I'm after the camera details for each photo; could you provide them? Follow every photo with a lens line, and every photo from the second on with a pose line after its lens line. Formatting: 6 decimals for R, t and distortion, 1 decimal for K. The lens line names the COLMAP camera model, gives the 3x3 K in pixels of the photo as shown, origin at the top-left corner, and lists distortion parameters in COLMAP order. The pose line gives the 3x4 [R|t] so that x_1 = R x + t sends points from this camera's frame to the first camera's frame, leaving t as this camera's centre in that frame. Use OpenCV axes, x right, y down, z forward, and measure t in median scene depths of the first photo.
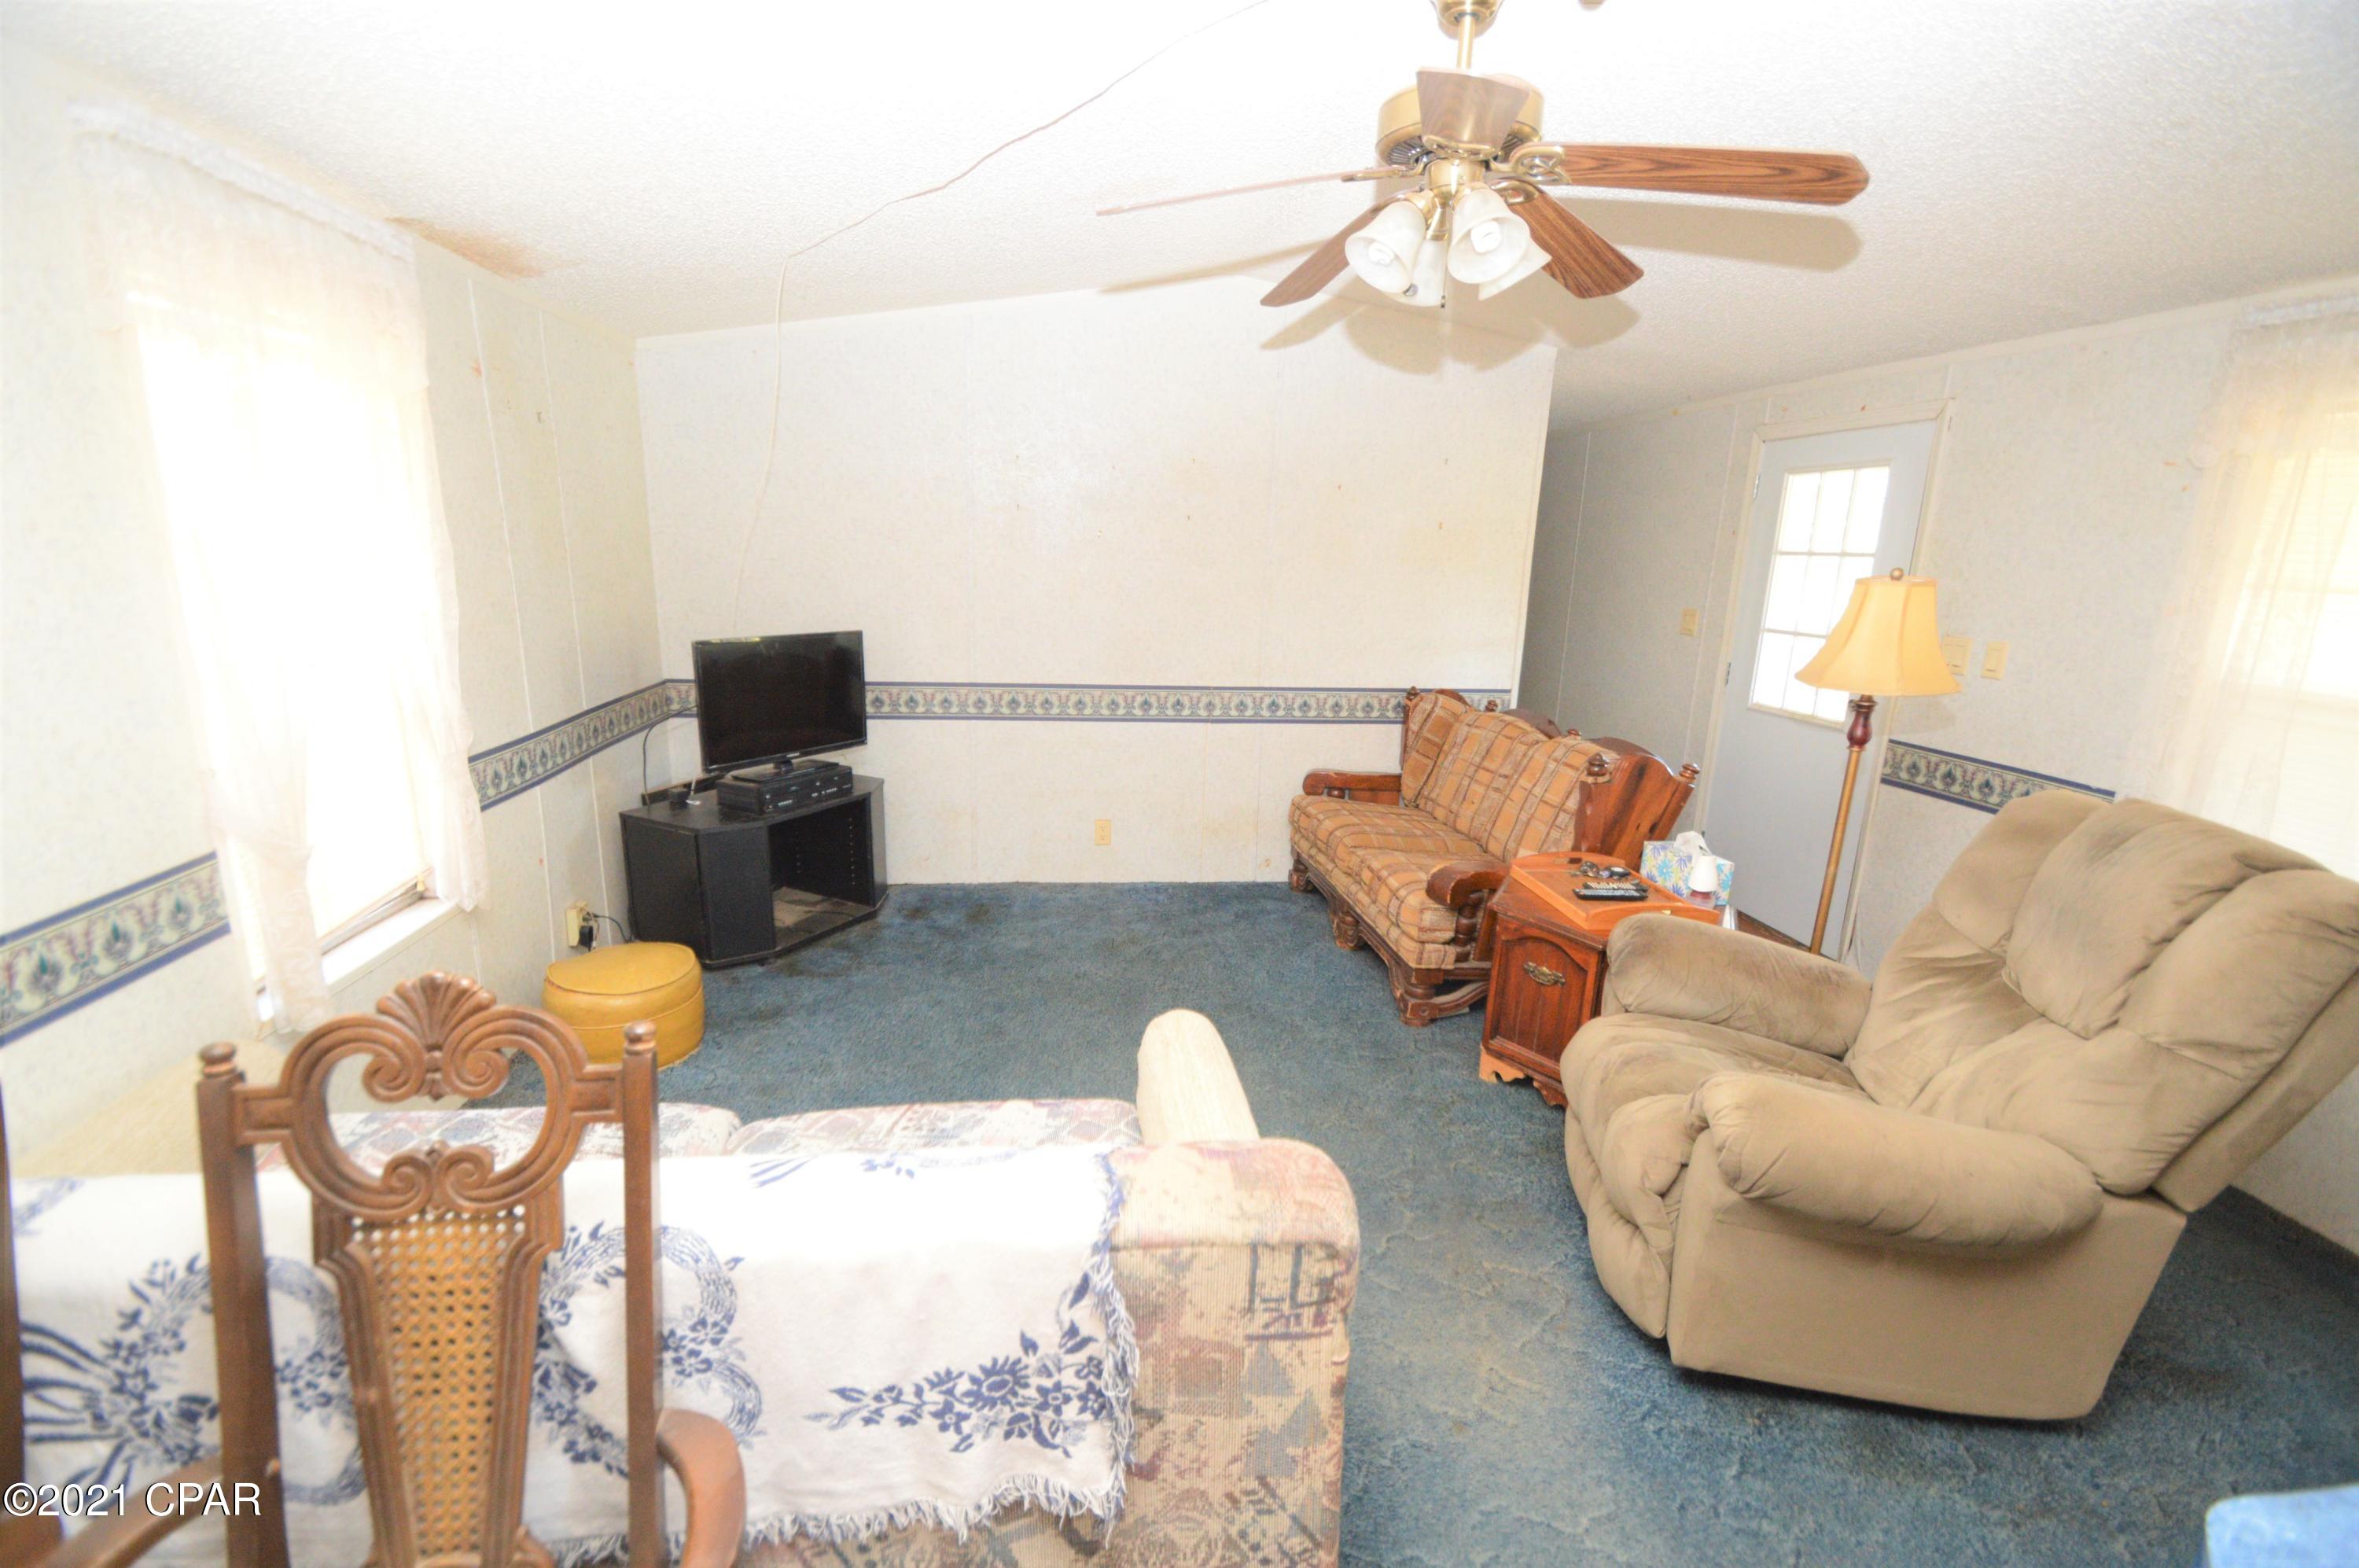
lens RADIAL K [[1050.8, 0, 1157.5], [0, 1050.8, 800.0], [0, 0, 1]] dist [0.011097, -0.013005]
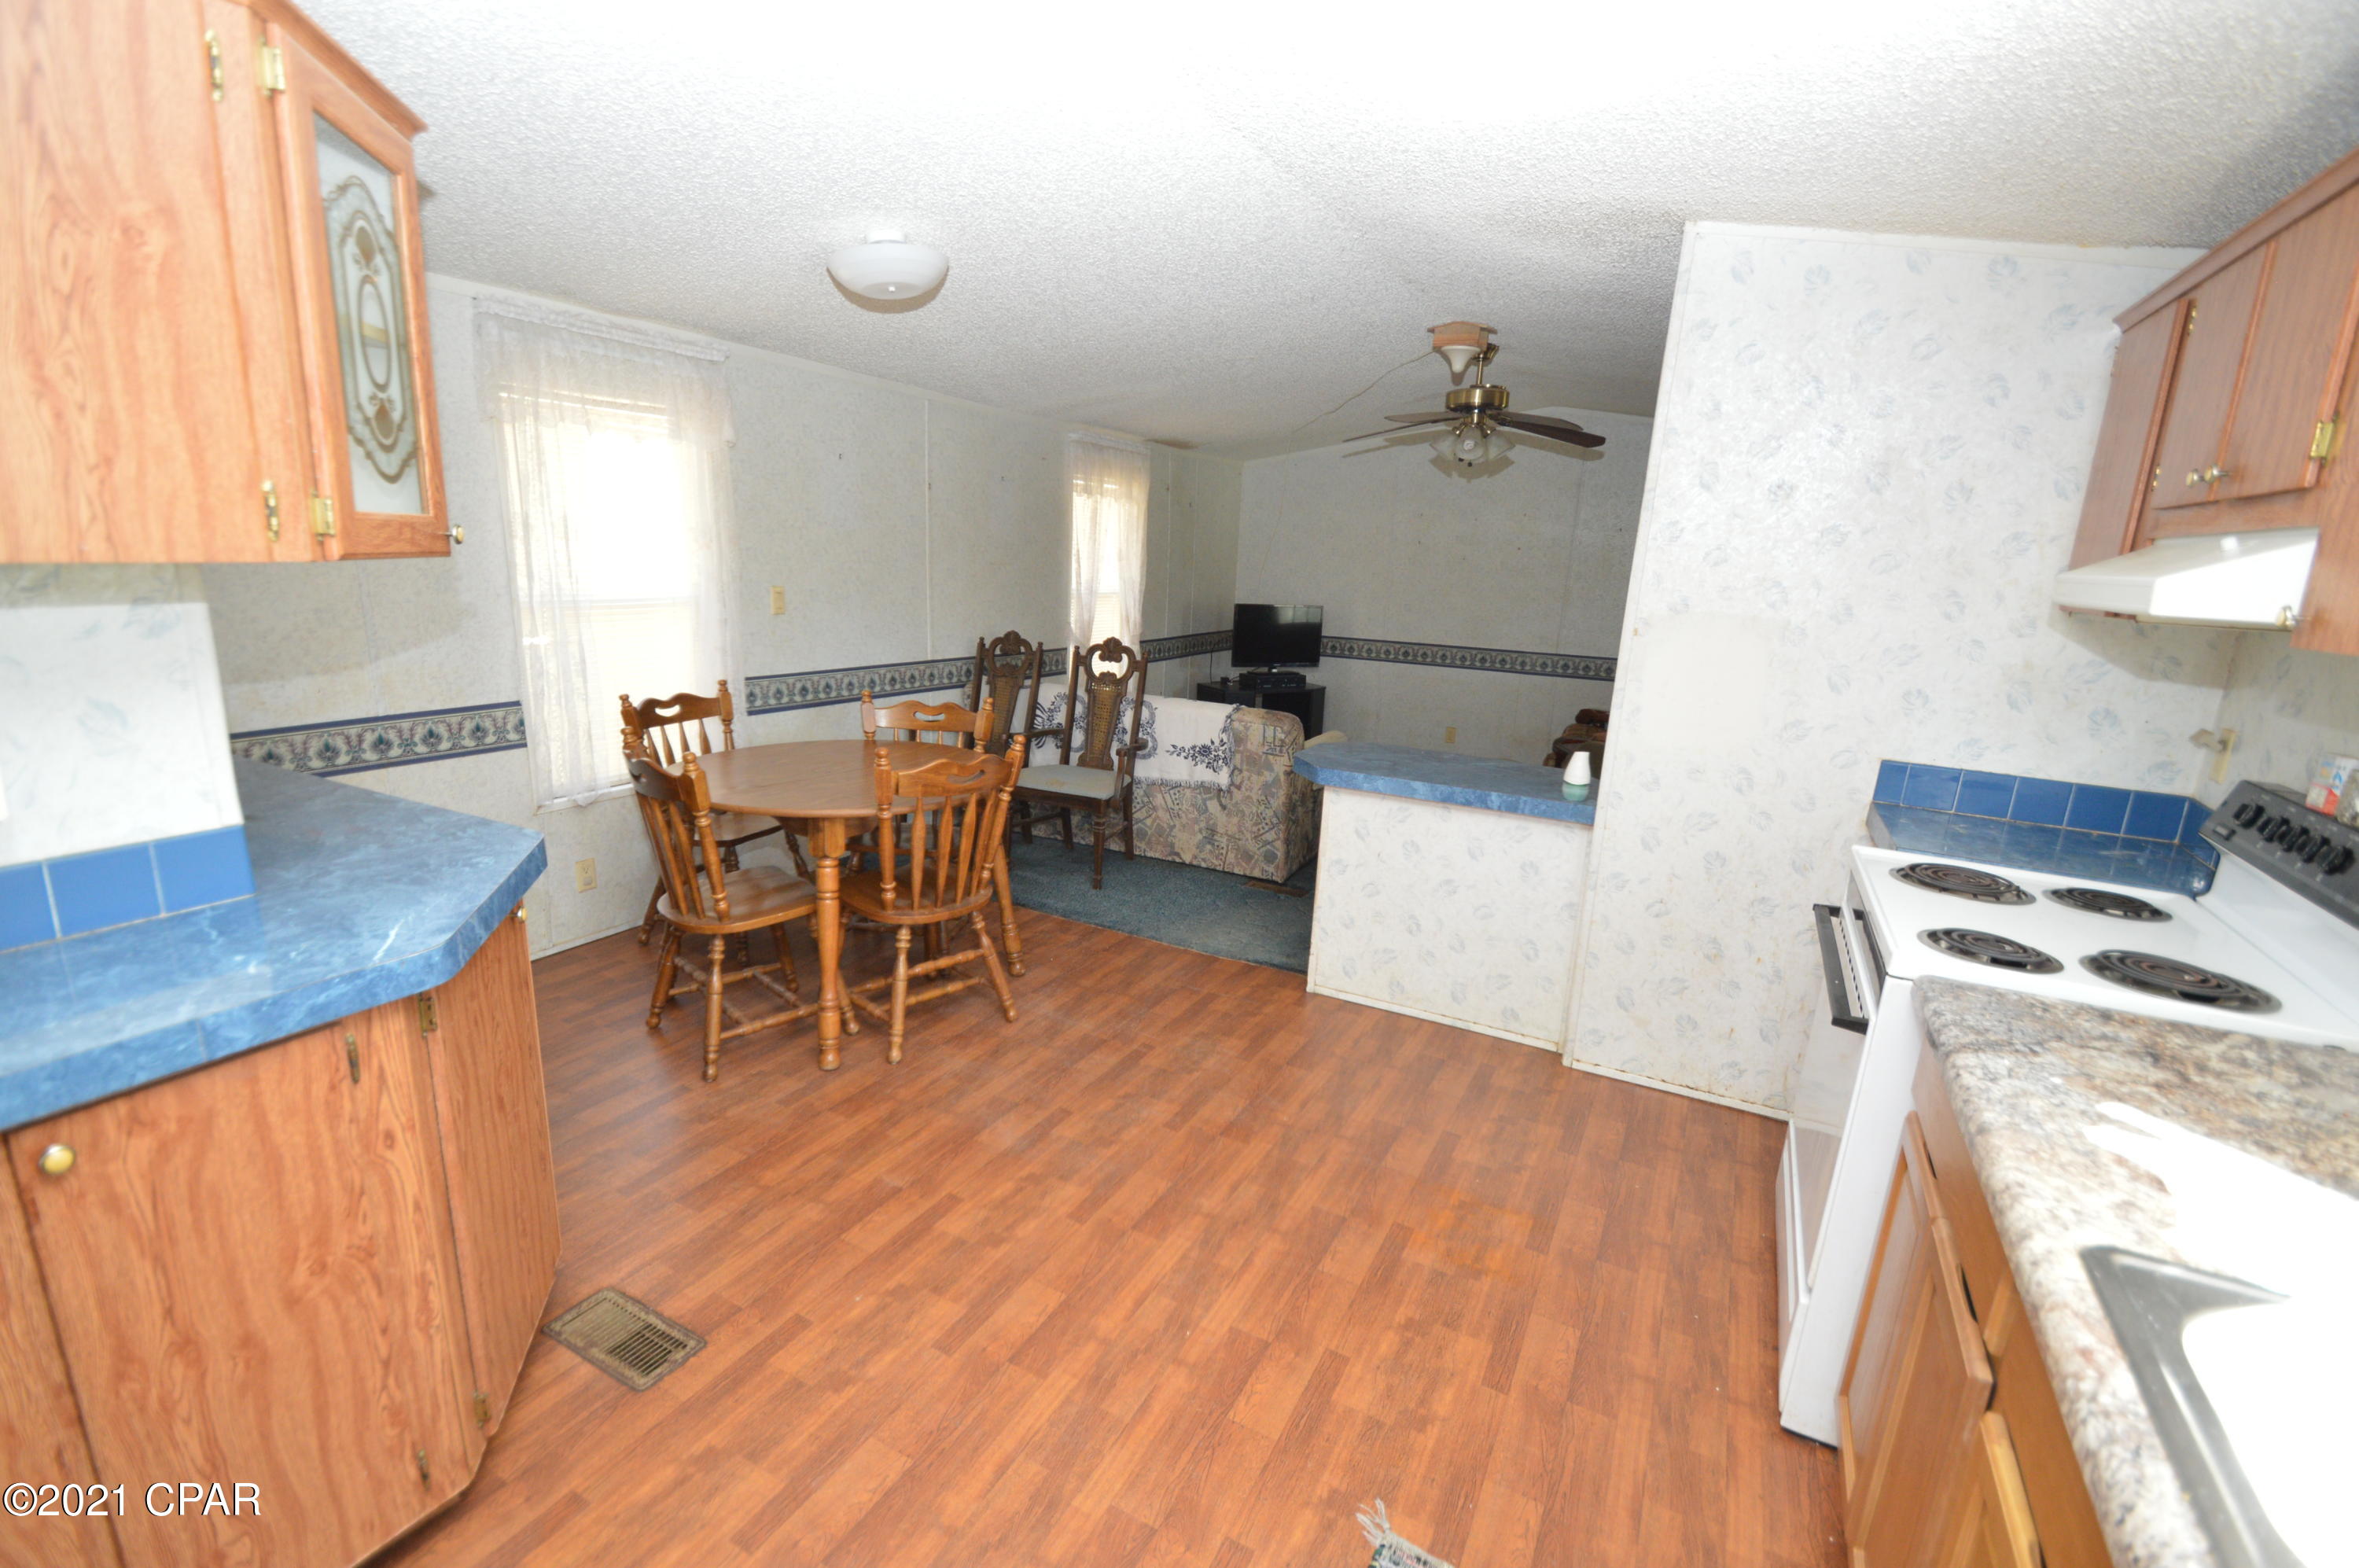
lens RADIAL K [[1050.8, 0, 1157.5], [0, 1050.8, 800.0], [0, 0, 1]] dist [0.011097, -0.013005]
pose [[0.818957, 0.135220, -0.557695, 1.955313], [-0.152112, 0.988230, 0.016236, 0.671060], [0.553327, 0.071536, 0.829887, -2.443756]]
